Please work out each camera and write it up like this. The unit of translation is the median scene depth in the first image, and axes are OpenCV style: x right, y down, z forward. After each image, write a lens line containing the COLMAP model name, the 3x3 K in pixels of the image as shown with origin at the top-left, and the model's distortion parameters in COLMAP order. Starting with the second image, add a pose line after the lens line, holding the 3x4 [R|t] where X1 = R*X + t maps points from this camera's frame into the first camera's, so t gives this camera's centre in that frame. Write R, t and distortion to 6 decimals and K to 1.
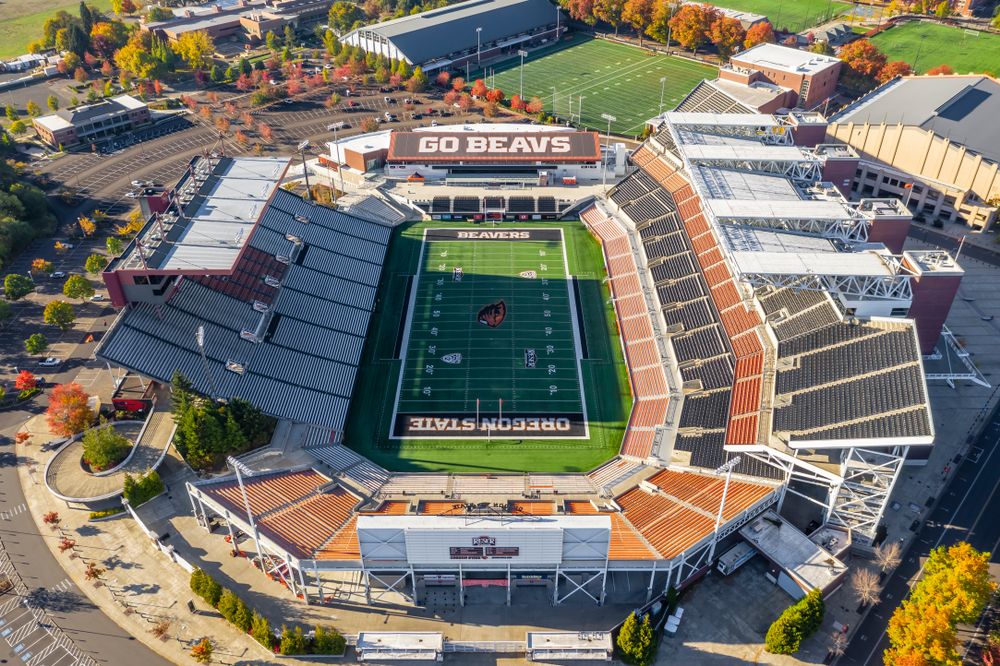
lens RADIAL K [[777.2, 0, 500.0], [0, 777.2, 333.0], [0, 0, 1]] dist [-0.029768, 0.000006]
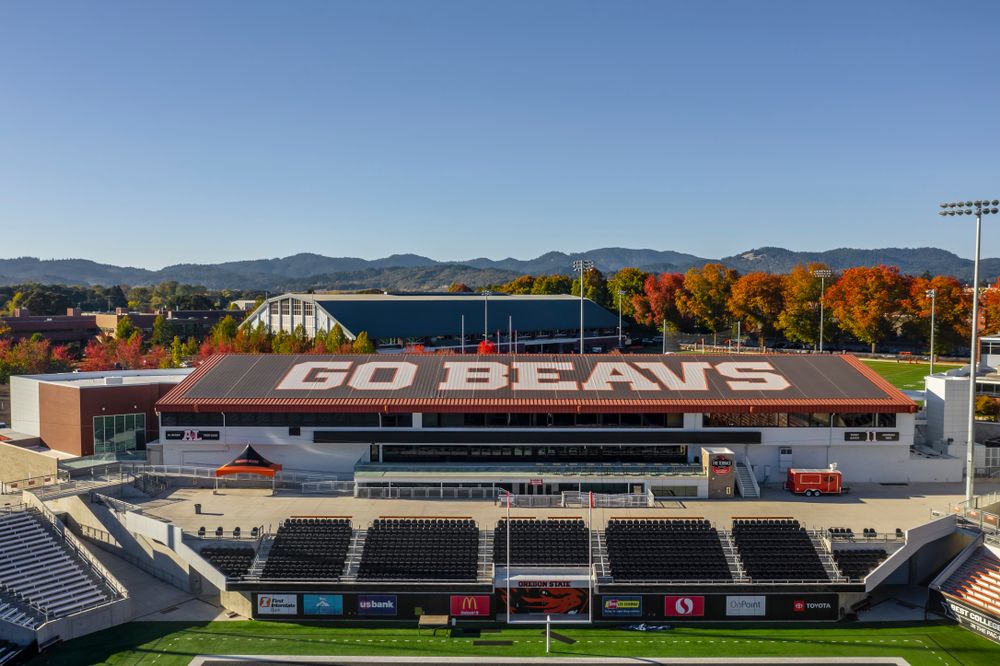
lens RADIAL K [[777.2, 0, 500.0], [0, 777.2, 333.0], [0, 0, 1]] dist [-0.029768, 0.000006]
pose [[0.999962, 0.000338, -0.008689, -0.017844], [-0.005092, 0.832722, -0.553669, -0.090791], [0.007048, 0.553692, 0.832692, 0.754671]]
